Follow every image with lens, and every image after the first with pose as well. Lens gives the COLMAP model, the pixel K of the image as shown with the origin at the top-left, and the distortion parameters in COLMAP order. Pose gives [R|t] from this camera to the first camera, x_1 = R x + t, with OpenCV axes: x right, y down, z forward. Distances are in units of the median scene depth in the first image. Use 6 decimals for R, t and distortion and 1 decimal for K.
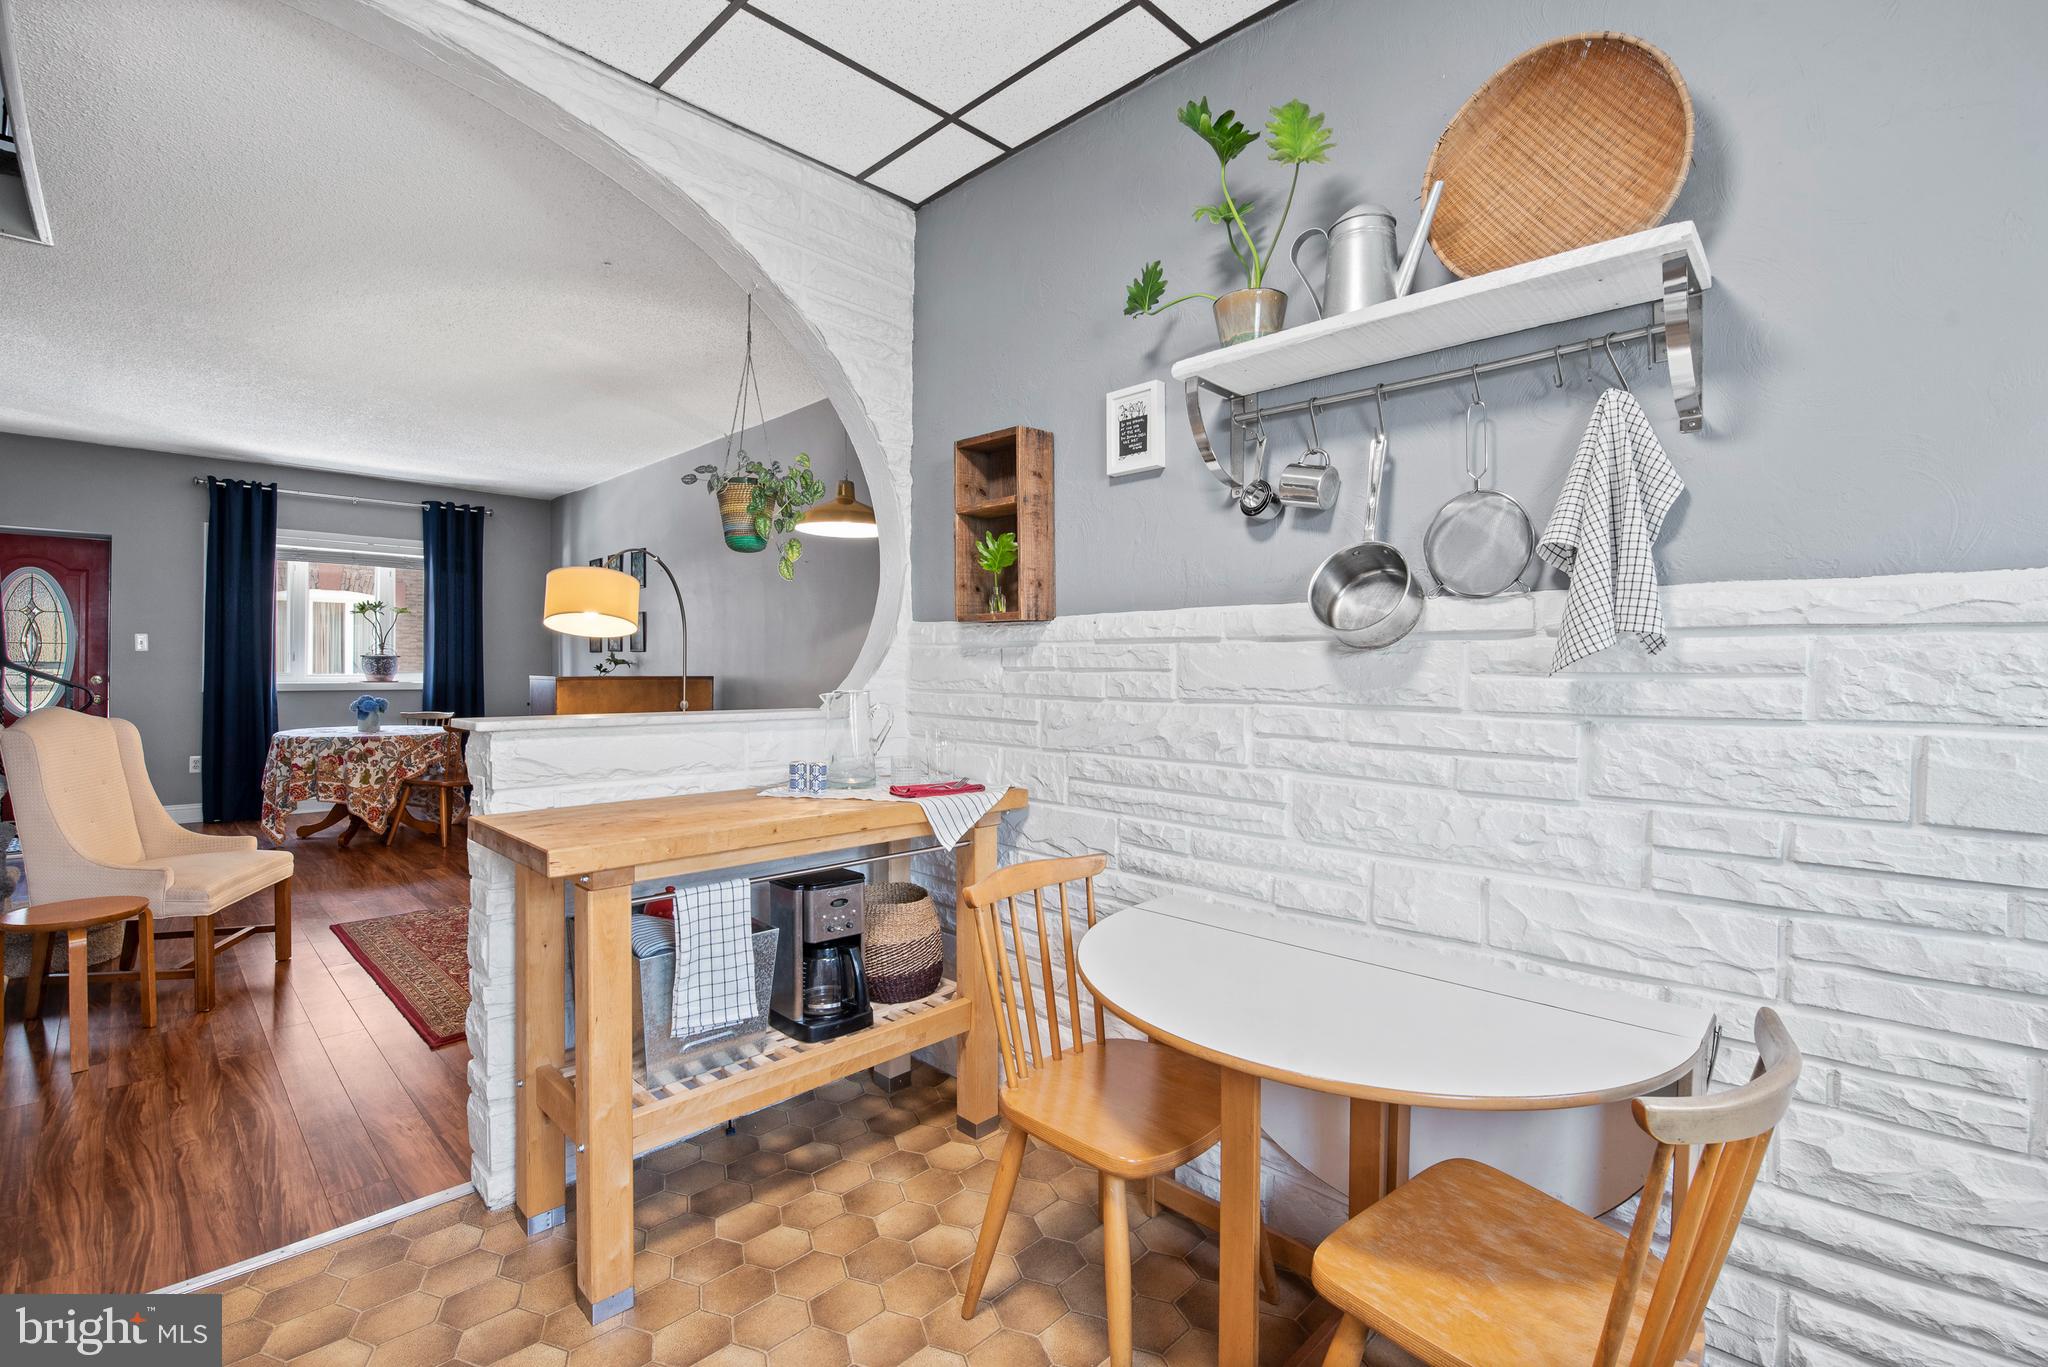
lens RADIAL K [[894.3, 0, 1009.1], [0, 894.3, 669.6], [0, 0, 1]] dist [-0.002471, -0.008923]
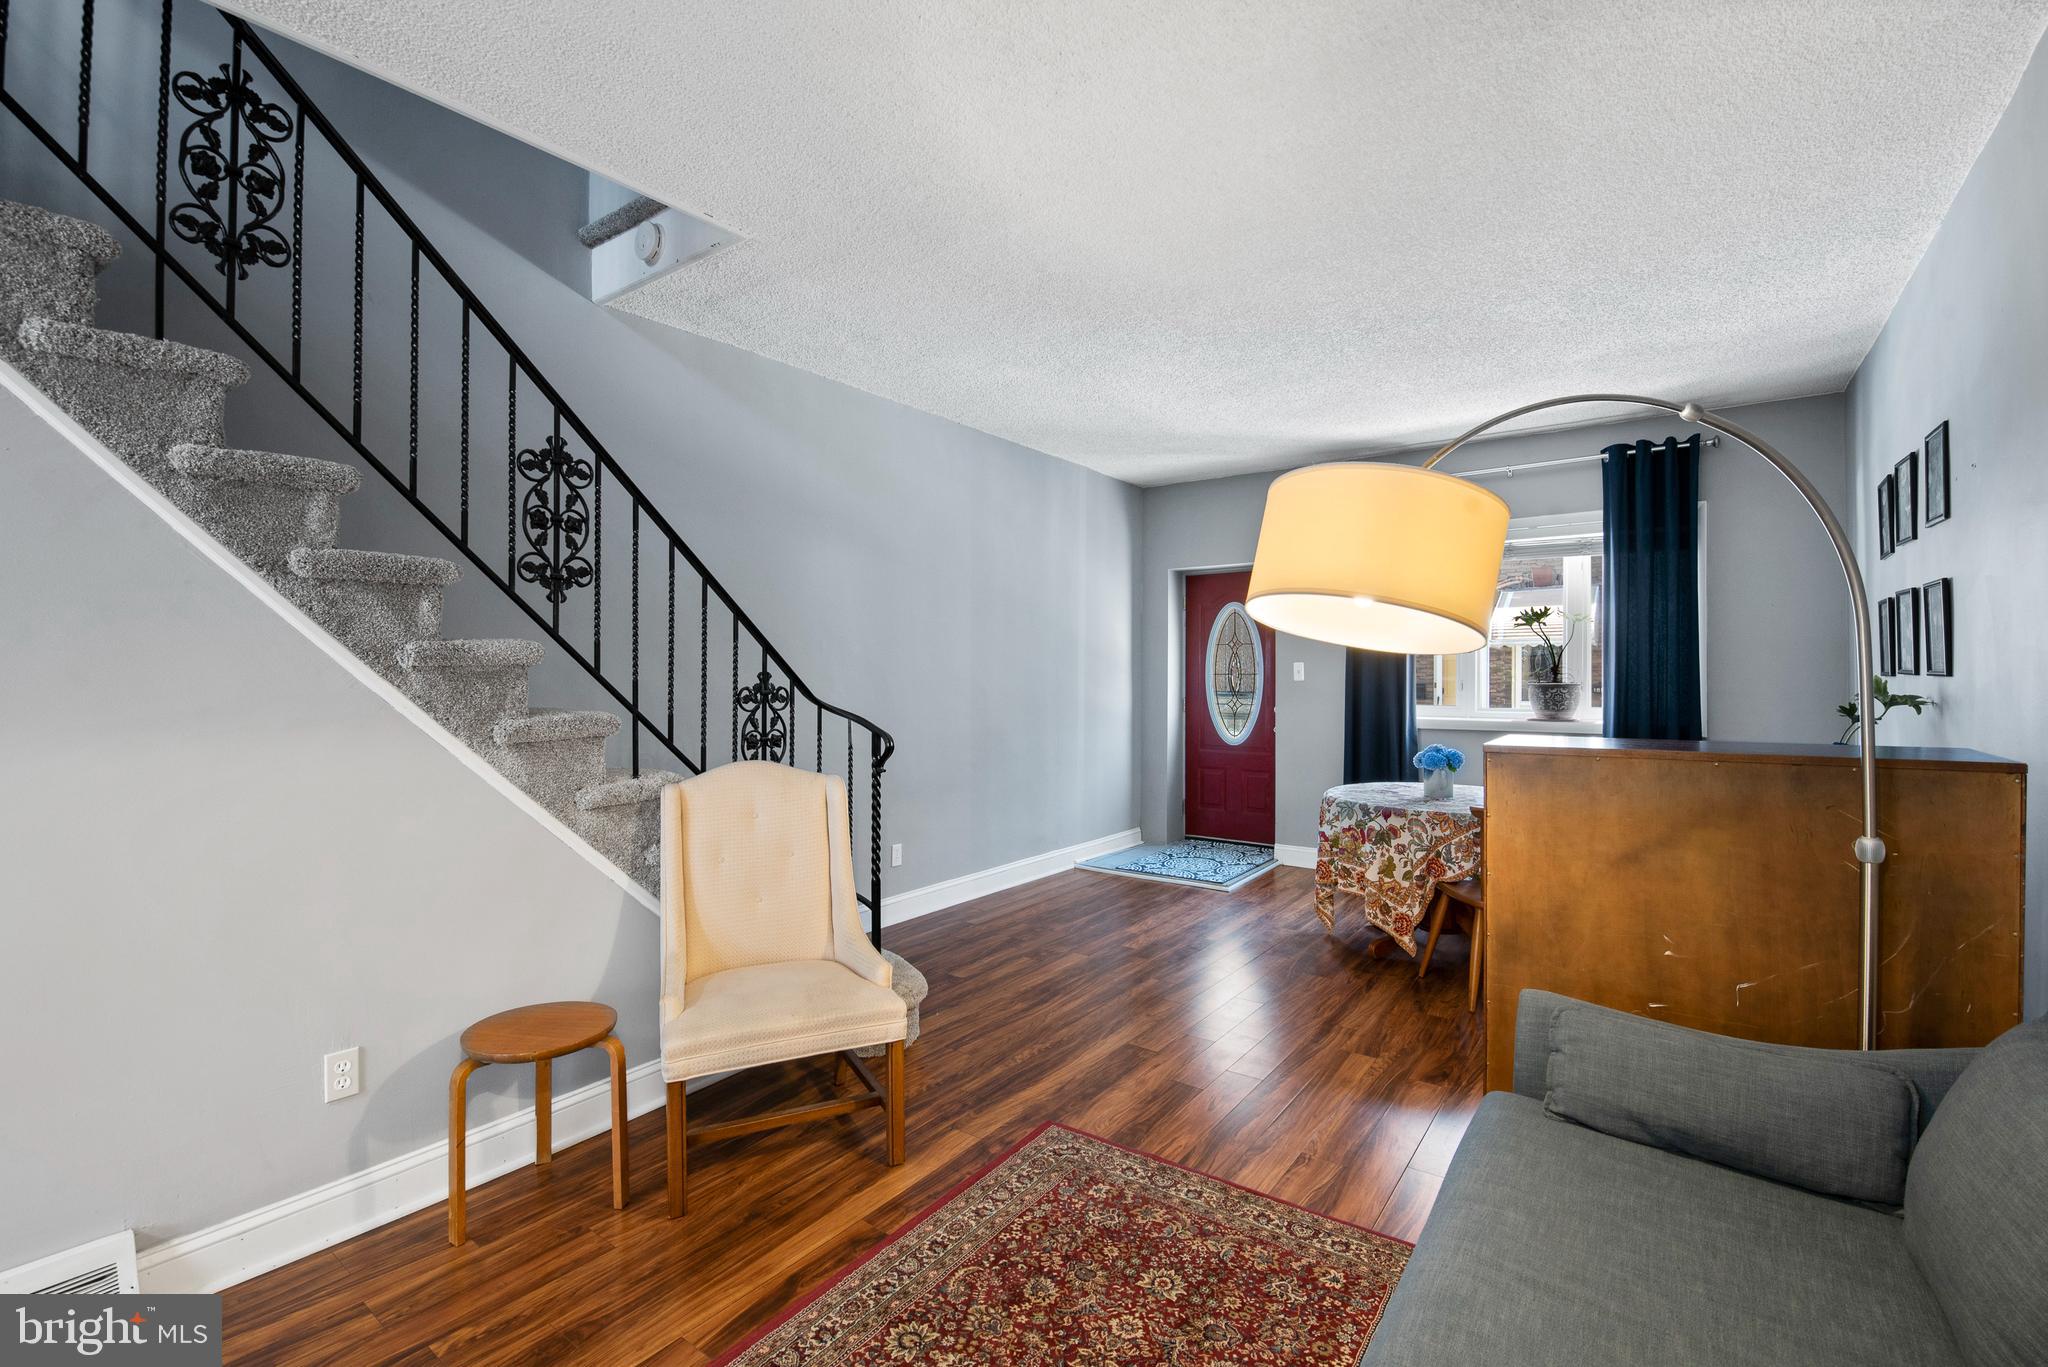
lens RADIAL K [[894.3, 0, 1010.4], [0, 894.3, 676.4], [0, 0, 1]] dist [-0.002471, -0.008923]
pose [[0.135799, -0.008046, -0.990704, -0.164807], [-0.001137, 0.999965, -0.008278, -0.037381], [0.990736, 0.002251, 0.135785, 1.214553]]
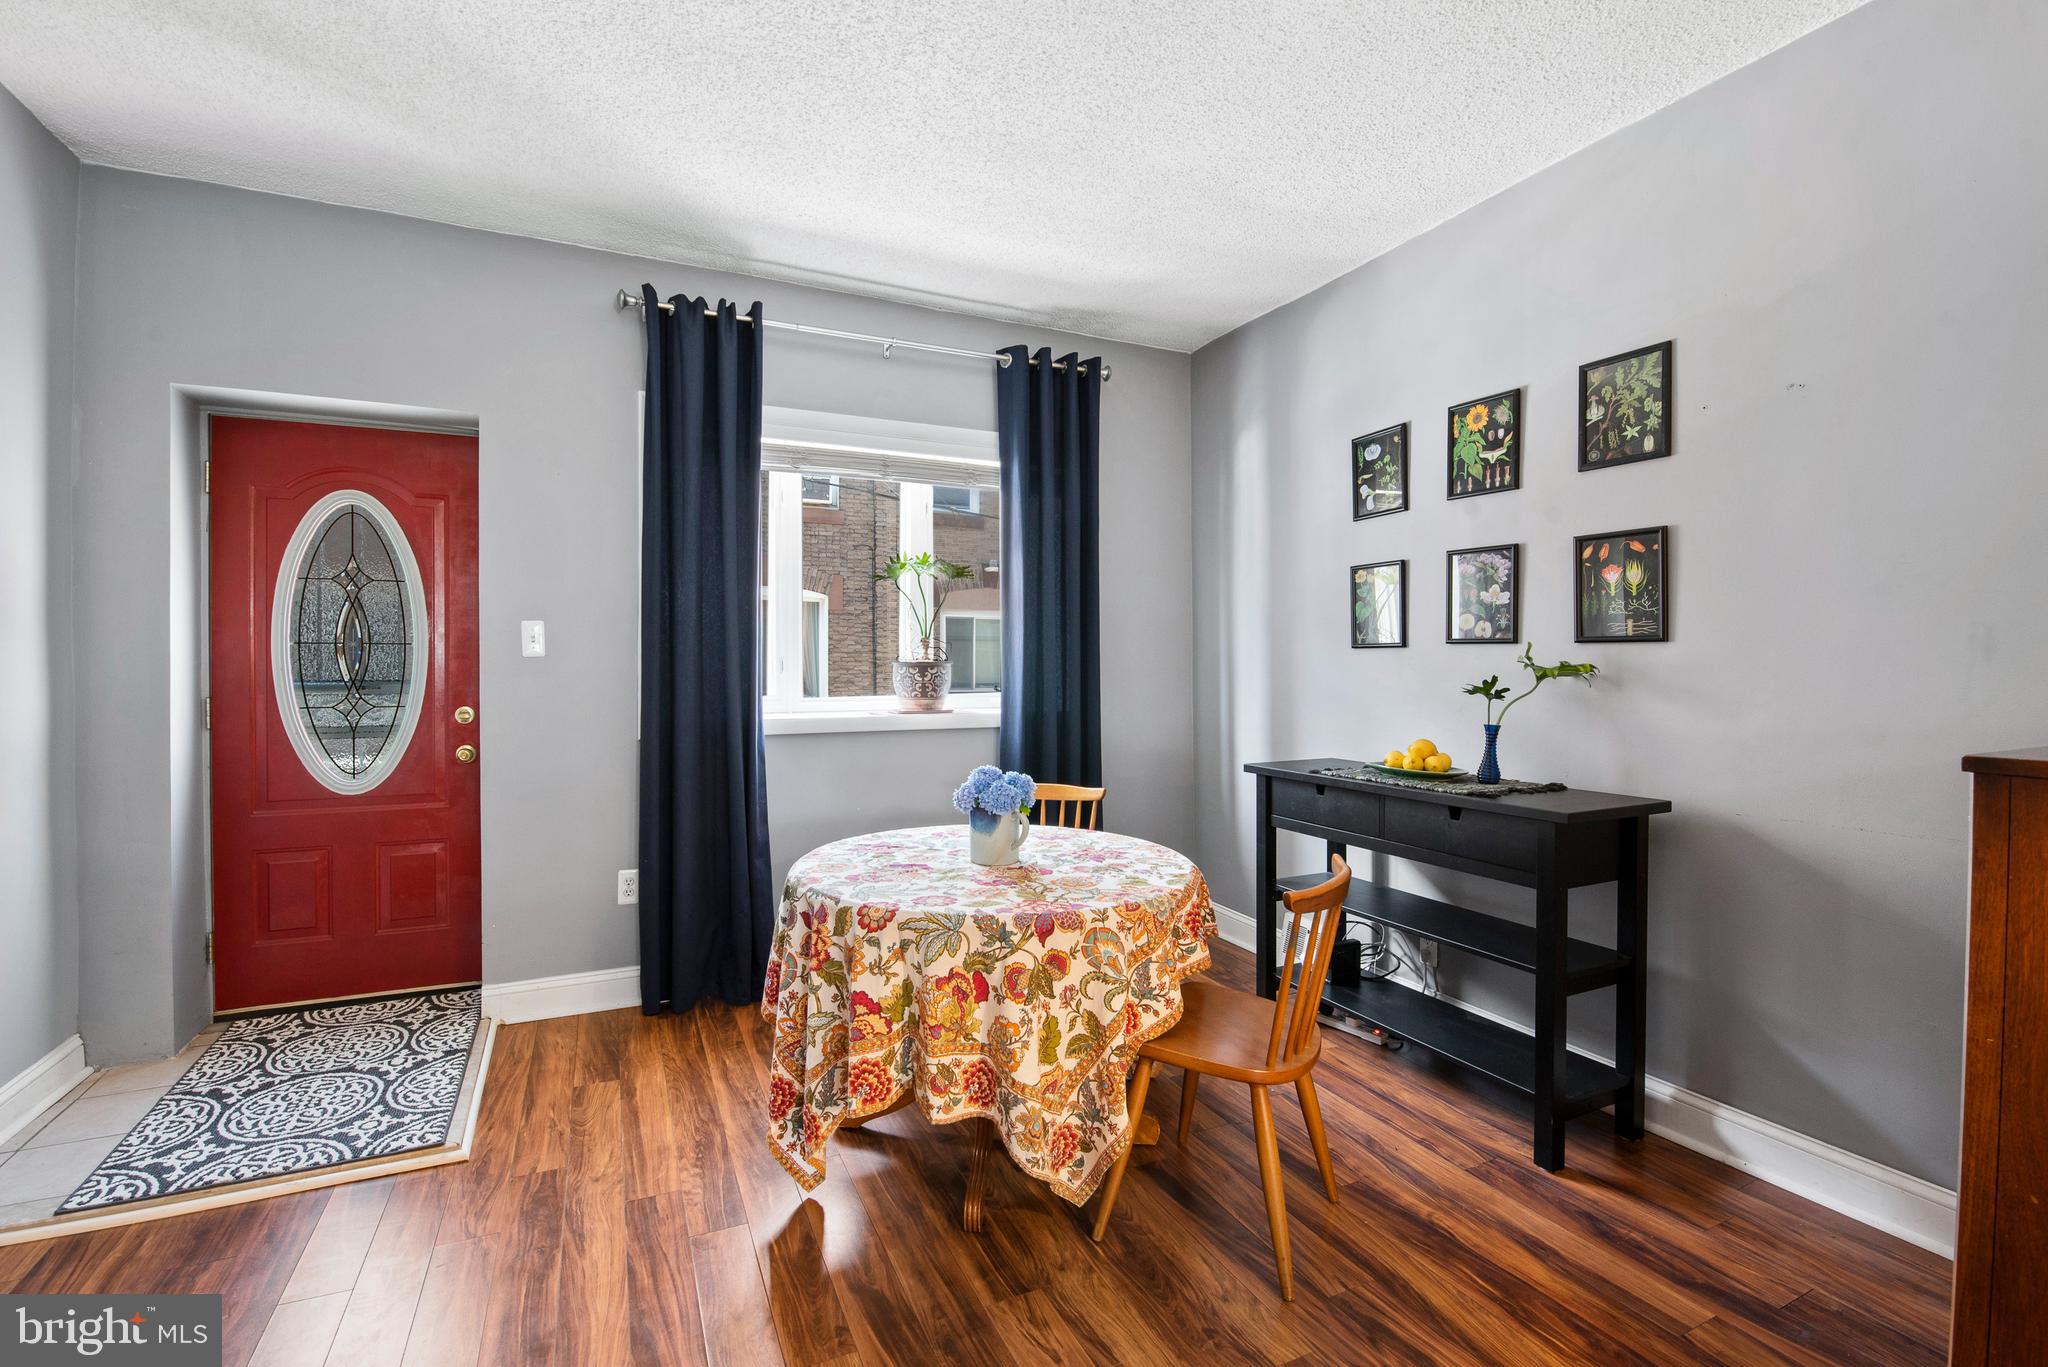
lens RADIAL K [[894.3, 0, 1013.2], [0, 894.3, 675.6], [0, 0, 1]] dist [-0.002471, -0.008923]
pose [[0.937393, -0.005364, -0.348232, -1.216189], [0.007161, 0.999967, 0.003874, -0.022579], [0.348199, -0.006125, 0.937400, 1.363018]]
